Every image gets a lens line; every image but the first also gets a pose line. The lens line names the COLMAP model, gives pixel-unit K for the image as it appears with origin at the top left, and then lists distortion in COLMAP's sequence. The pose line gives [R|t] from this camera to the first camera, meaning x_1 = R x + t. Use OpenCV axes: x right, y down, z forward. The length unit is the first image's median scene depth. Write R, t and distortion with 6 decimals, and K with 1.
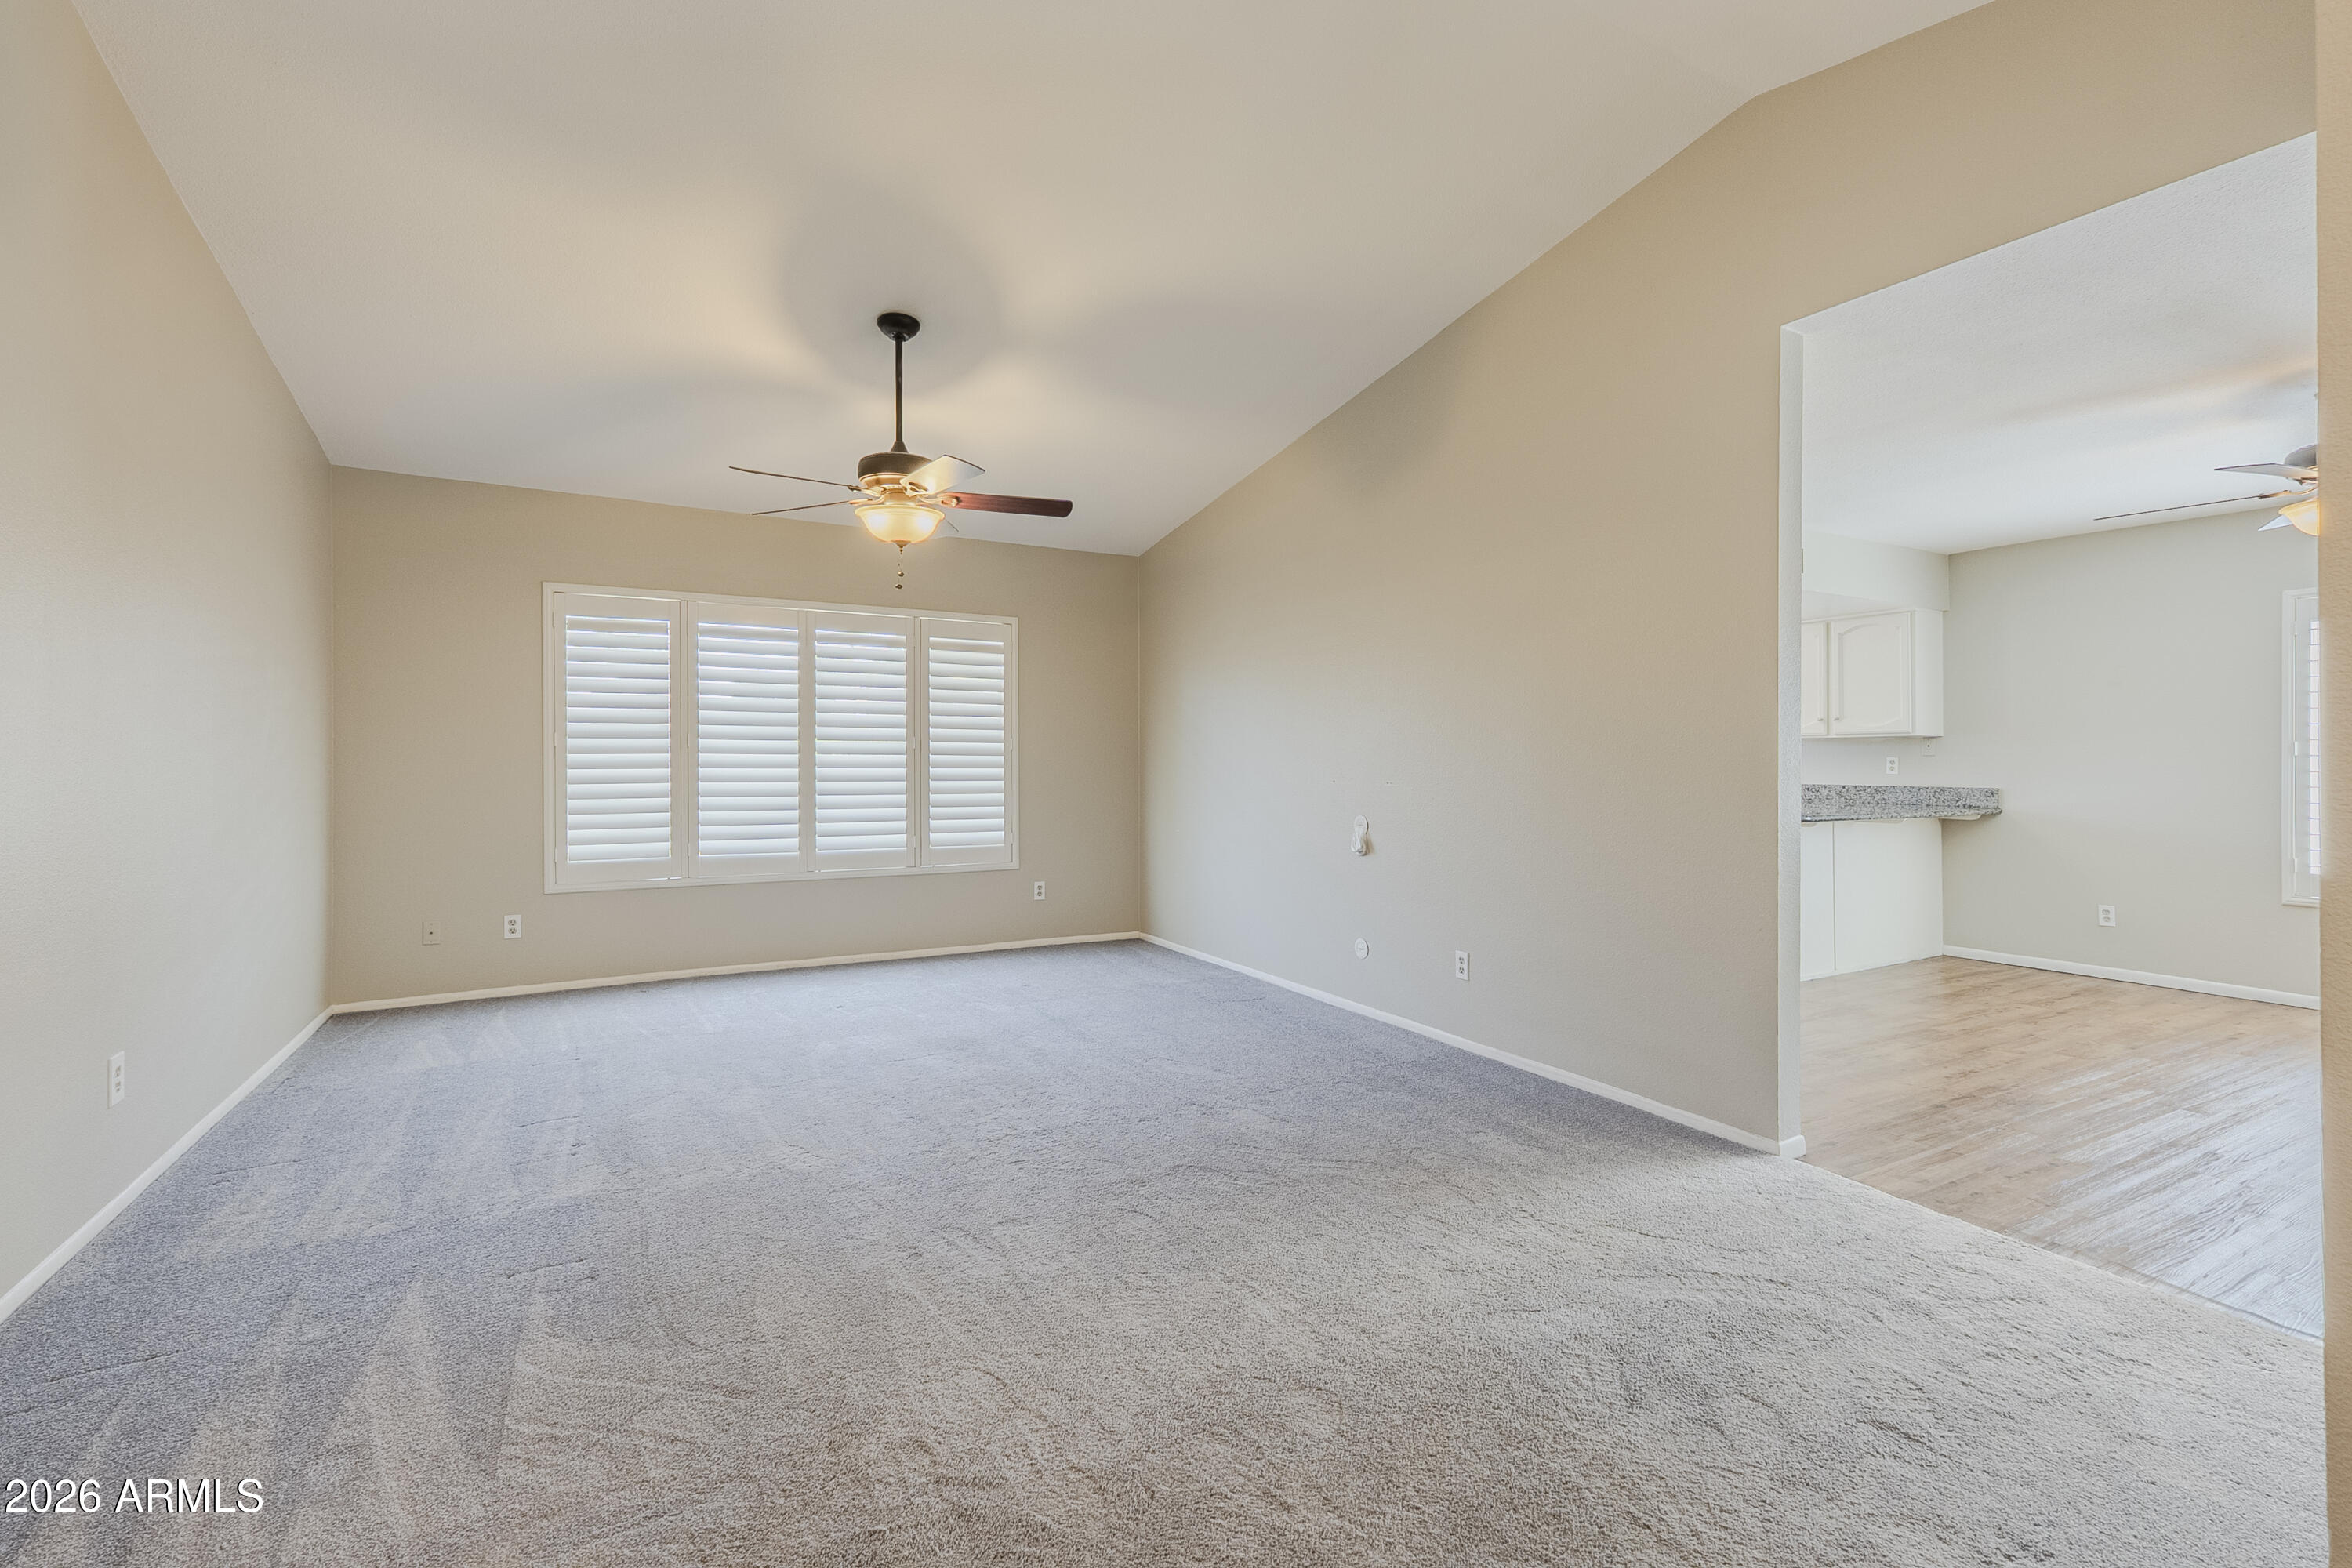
lens RADIAL K [[1018.3, 0, 1185.0], [0, 1018.3, 759.5], [0, 0, 1]] dist [0.000002, 0.000852]
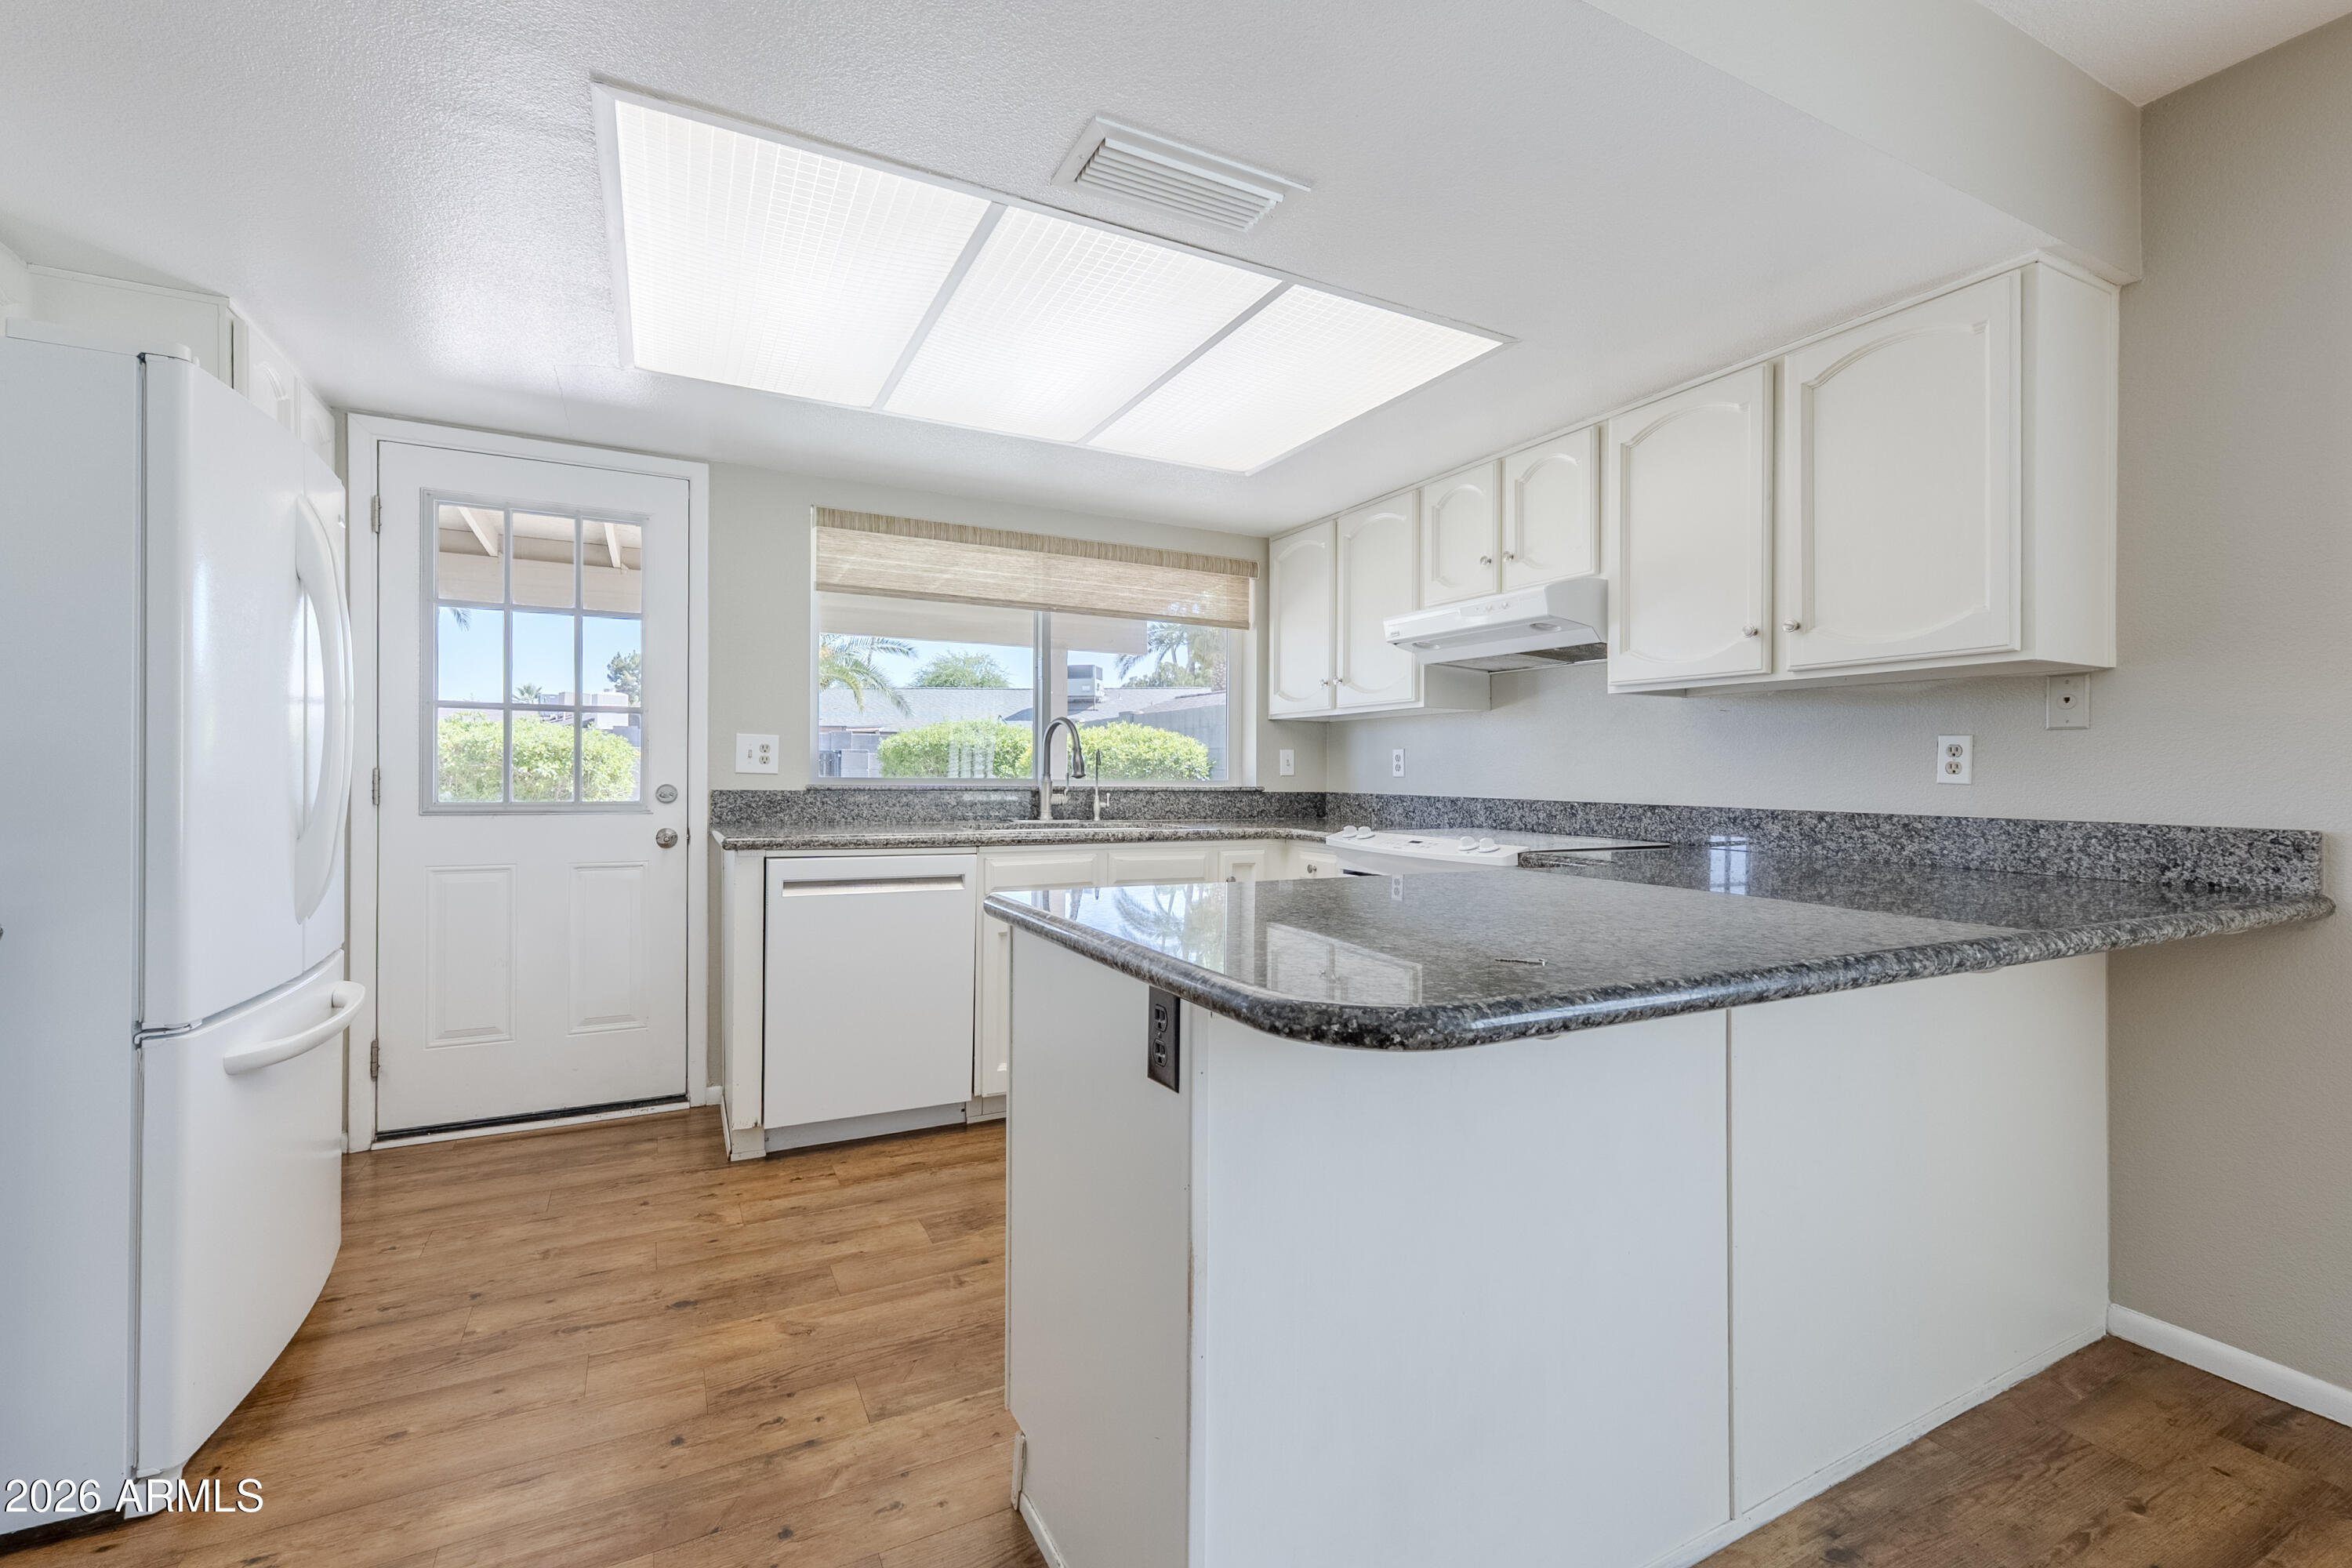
lens RADIAL K [[1018.3, 0, 1192.3], [0, 1018.3, 771.0], [0, 0, 1]] dist [0.000002, 0.000852]
pose [[0.999617, 0.008247, -0.026429, 0.462165], [-0.008262, 0.999966, -0.000471, 0.012853], [0.026424, 0.000689, 0.999651, 0.672885]]
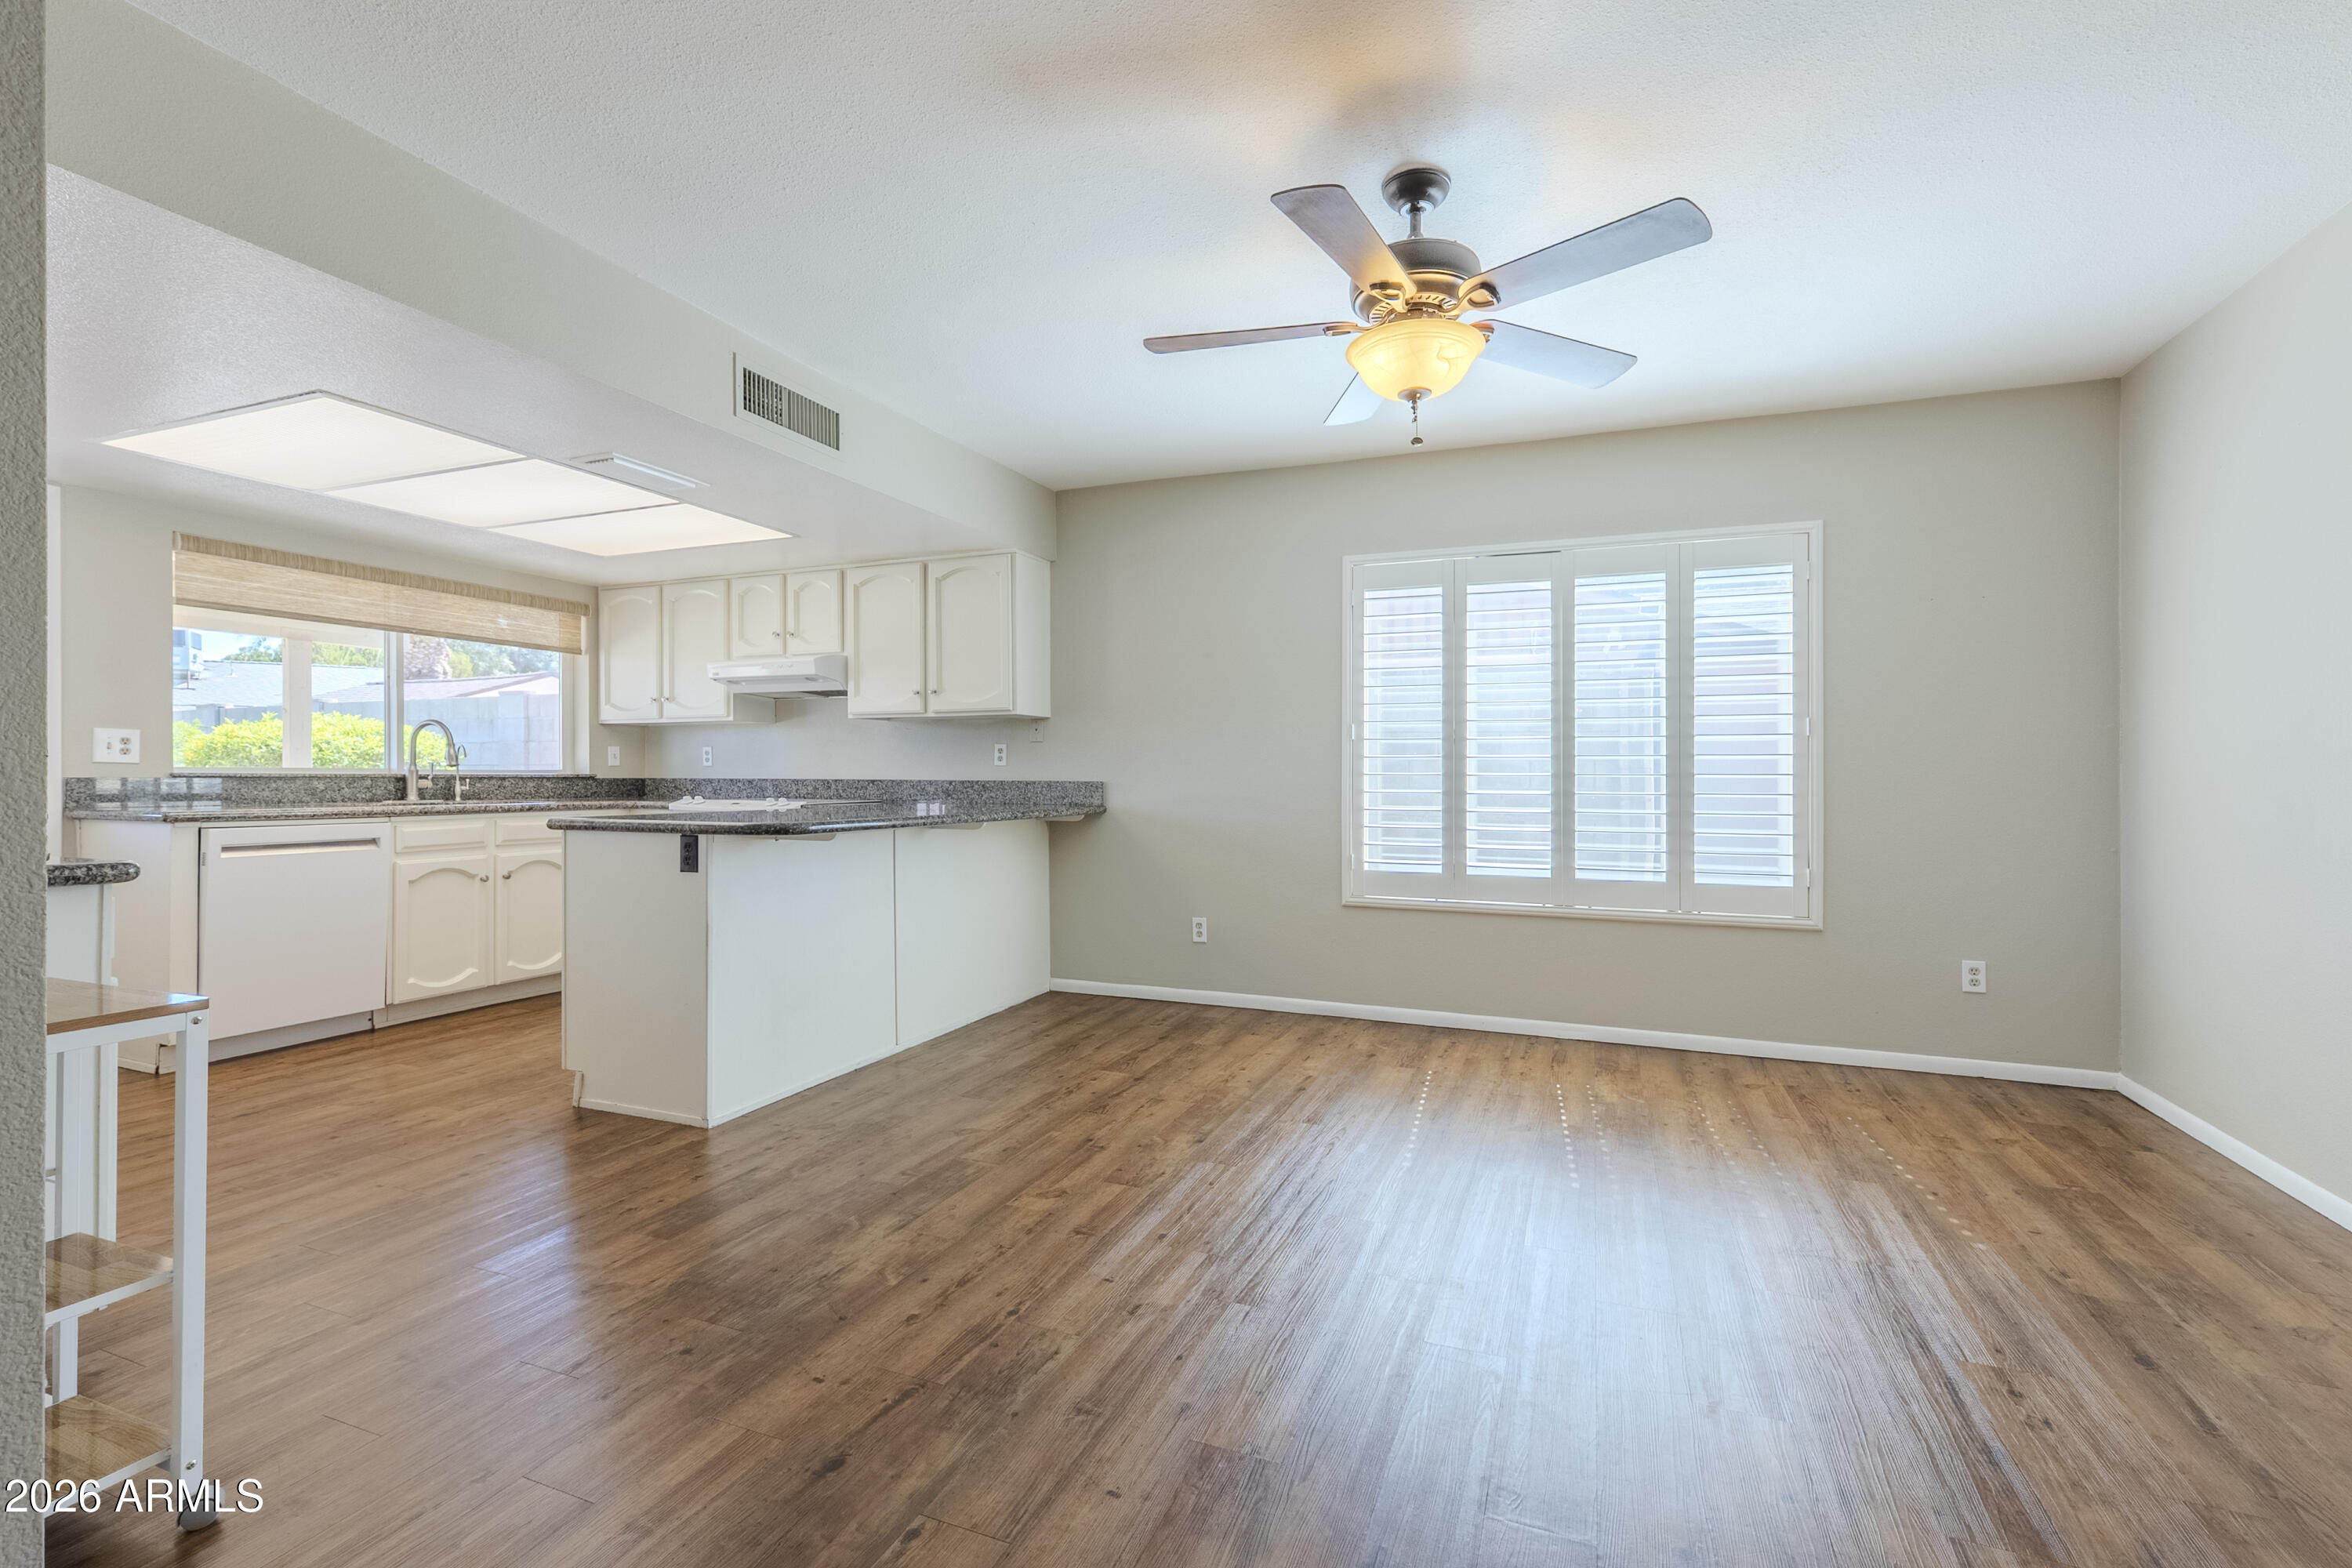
lens RADIAL K [[1018.3, 0, 1195.6], [0, 1018.3, 782.3], [0, 0, 1]] dist [0.000002, 0.000852]
pose [[0.772853, -0.004507, 0.634570, 0.328253], [-0.002198, 0.999950, 0.009778, 0.020015], [-0.634582, -0.008952, 0.772804, 0.313236]]
